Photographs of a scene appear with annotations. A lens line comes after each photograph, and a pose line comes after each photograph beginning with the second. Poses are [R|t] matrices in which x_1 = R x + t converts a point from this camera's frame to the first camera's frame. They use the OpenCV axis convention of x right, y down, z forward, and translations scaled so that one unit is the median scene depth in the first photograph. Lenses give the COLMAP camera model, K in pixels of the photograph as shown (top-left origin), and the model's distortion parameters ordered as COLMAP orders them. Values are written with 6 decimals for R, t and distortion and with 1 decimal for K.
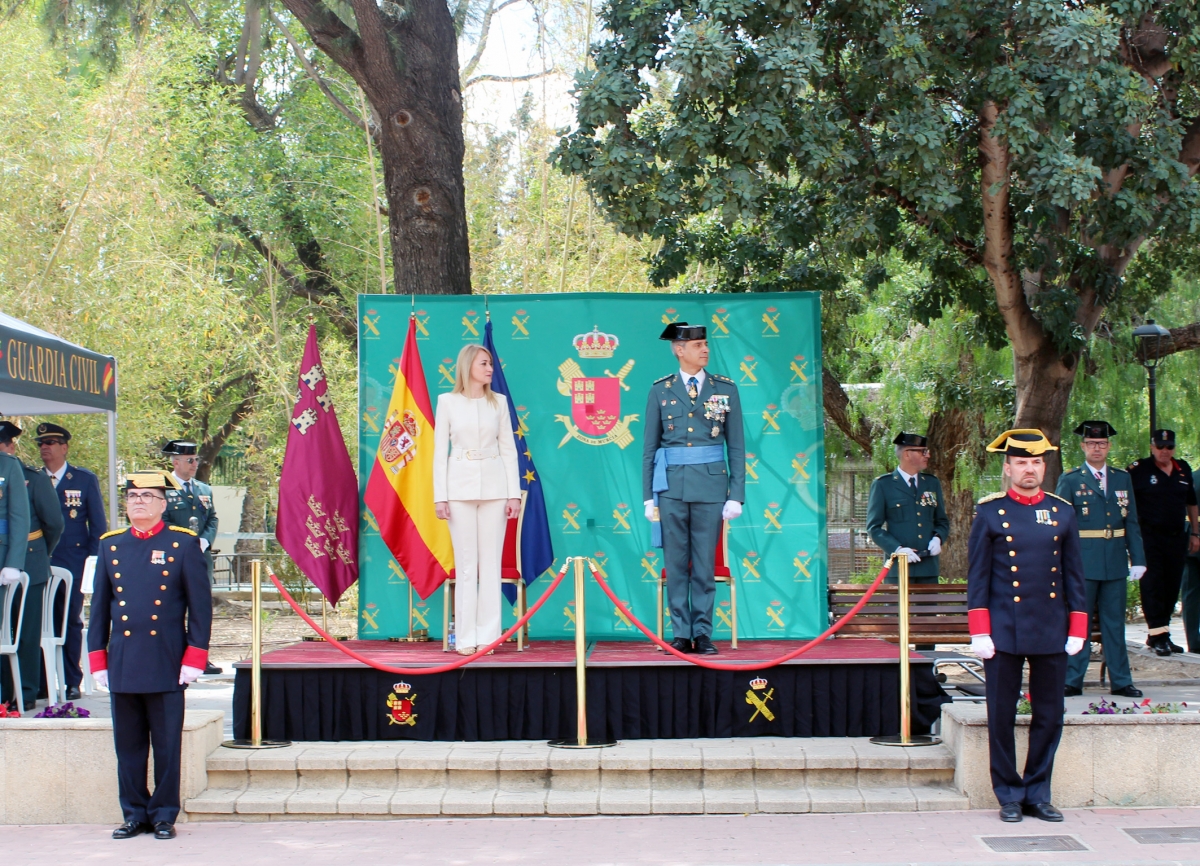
lens RADIAL K [[2129.0, 0, 511.0], [0, 2129.0, 434.2], [0, 0, 1]] dist [-0.101319, 0.226004]
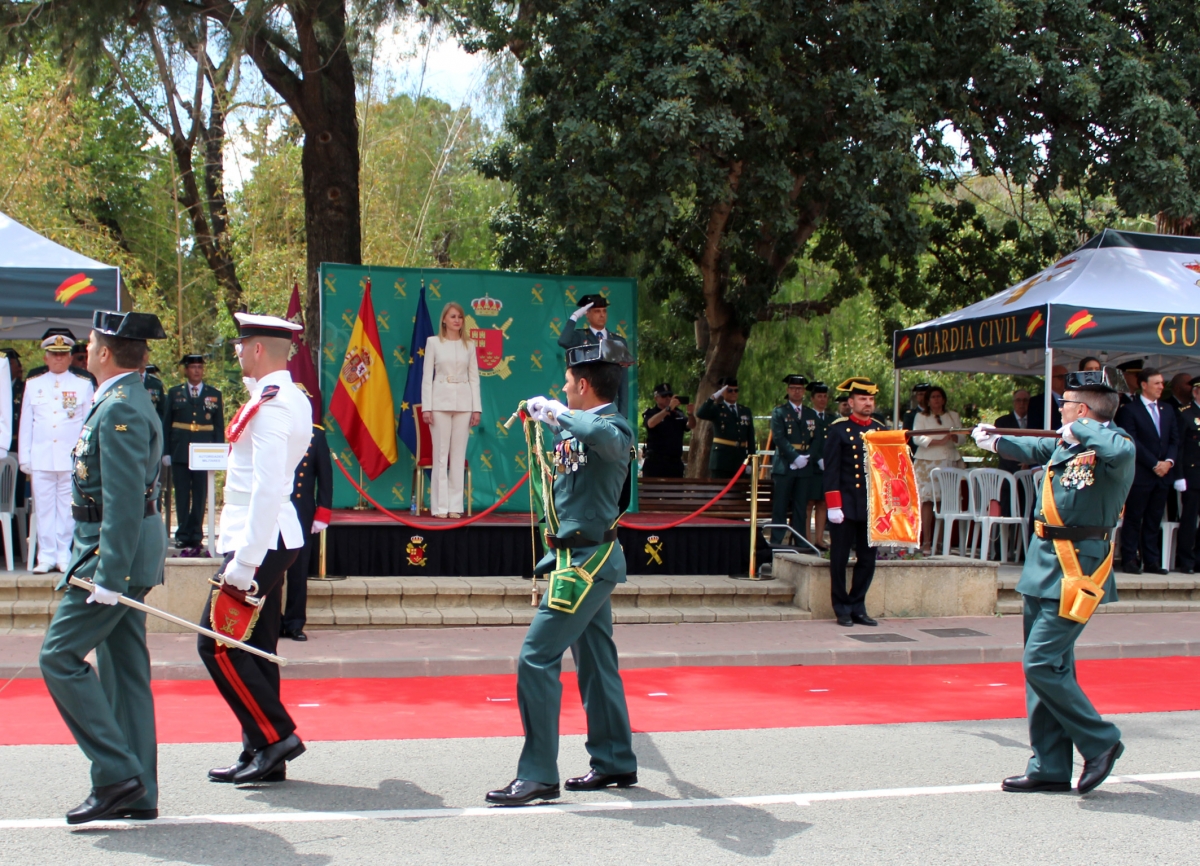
lens RADIAL K [[1588.1, 0, 517.9], [0, 1588.1, 463.4], [0, 0, 1]] dist [-0.198077, 0.202625]
pose [[0.964625, 0.023887, 0.262541, -0.276175], [-0.038716, 0.997925, 0.051452, 0.009834], [-0.260767, -0.059797, 0.963548, -0.053517]]
